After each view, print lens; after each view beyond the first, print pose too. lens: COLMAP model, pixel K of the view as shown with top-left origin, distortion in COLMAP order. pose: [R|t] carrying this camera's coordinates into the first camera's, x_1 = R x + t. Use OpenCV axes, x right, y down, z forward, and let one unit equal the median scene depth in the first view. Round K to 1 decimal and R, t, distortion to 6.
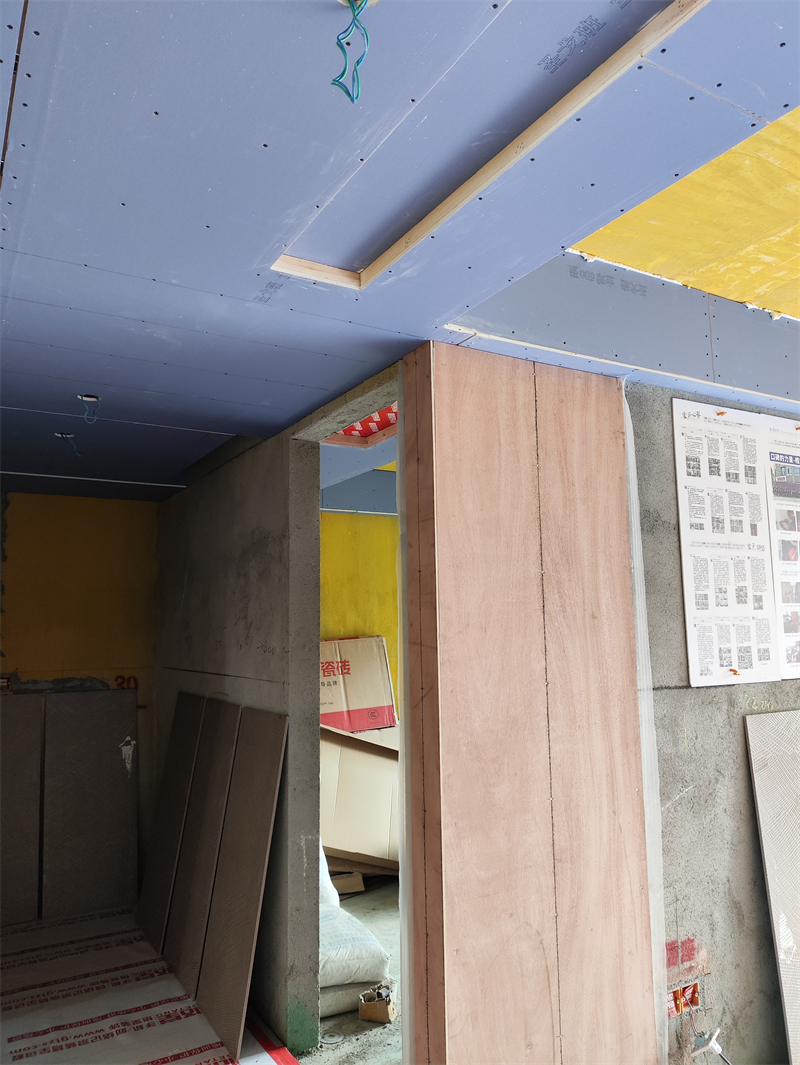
lens RADIAL K [[783.0, 0, 401.6], [0, 783.0, 527.9], [0, 0, 1]] dist [0.083499, -0.123130]
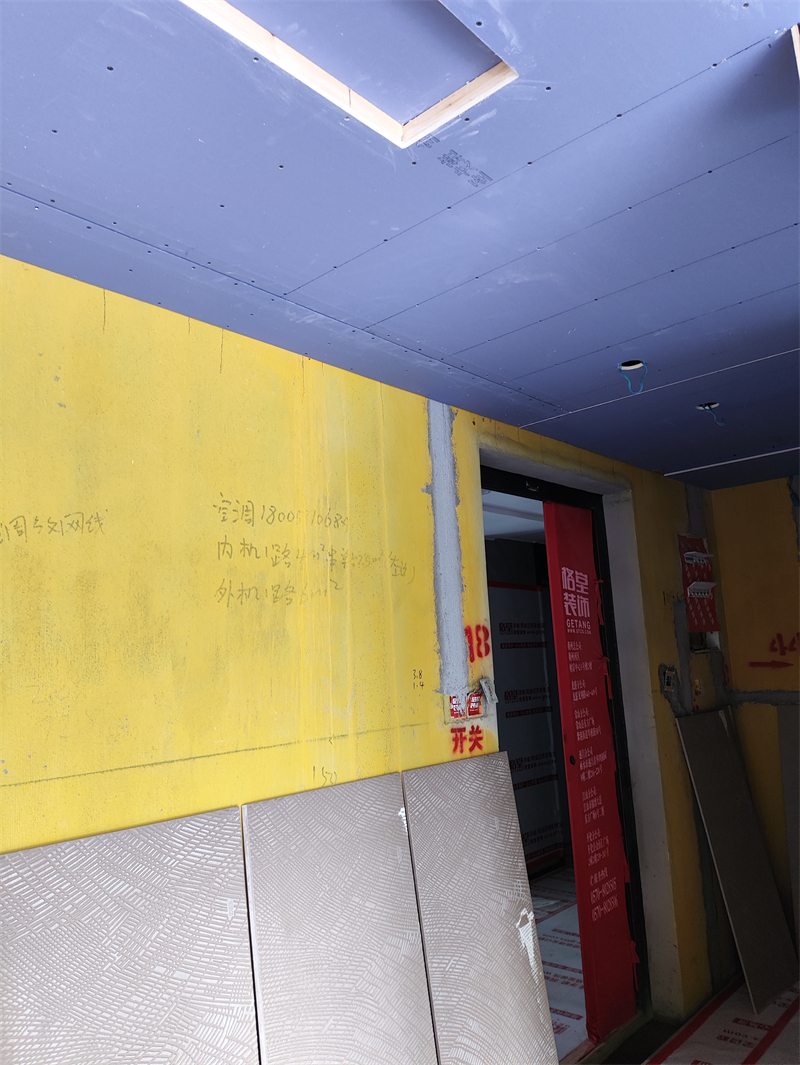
lens RADIAL K [[782.5, 0, 413.8], [0, 782.5, 520.5], [0, 0, 1]] dist [0.062033, -0.070740]
pose [[0.307908, -0.168876, -0.936309, 0.305820], [0.167876, 0.978324, -0.121247, 0.065012], [0.936488, -0.119850, 0.329584, 0.480294]]
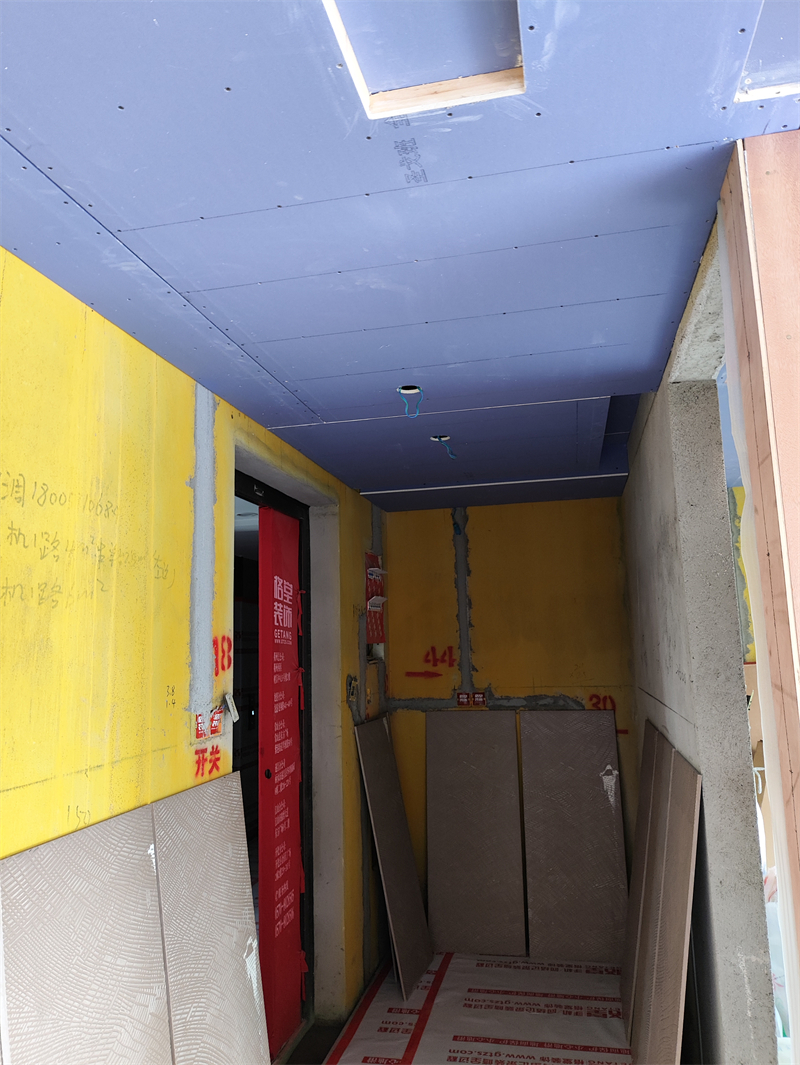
lens RADIAL K [[783.0, 0, 401.6], [0, 783.0, 527.9], [0, 0, 1]] dist [0.083499, -0.123130]
pose [[0.734239, -0.107365, -0.670347, 0.171806], [0.104456, 0.993524, -0.044714, 0.028257], [0.670807, -0.037191, 0.740699, 0.340237]]
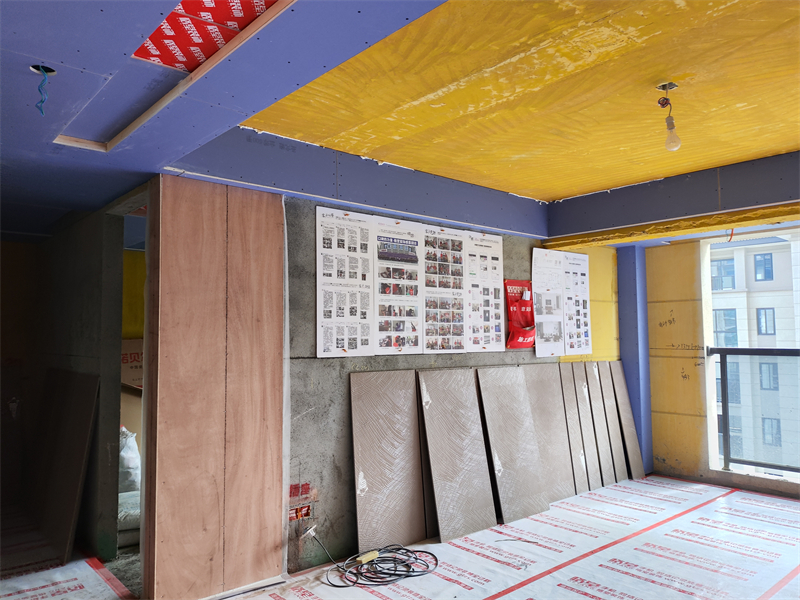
lens RADIAL K [[588.2, 0, 385.7], [0, 588.2, 300.3], [0, 0, 1]] dist [0.083499, -0.123130]
pose [[0.984284, 0.022143, 0.175199, 0.266758], [-0.033162, 0.997634, 0.060219, -0.030790], [-0.173451, -0.065083, 0.982690, -0.424694]]
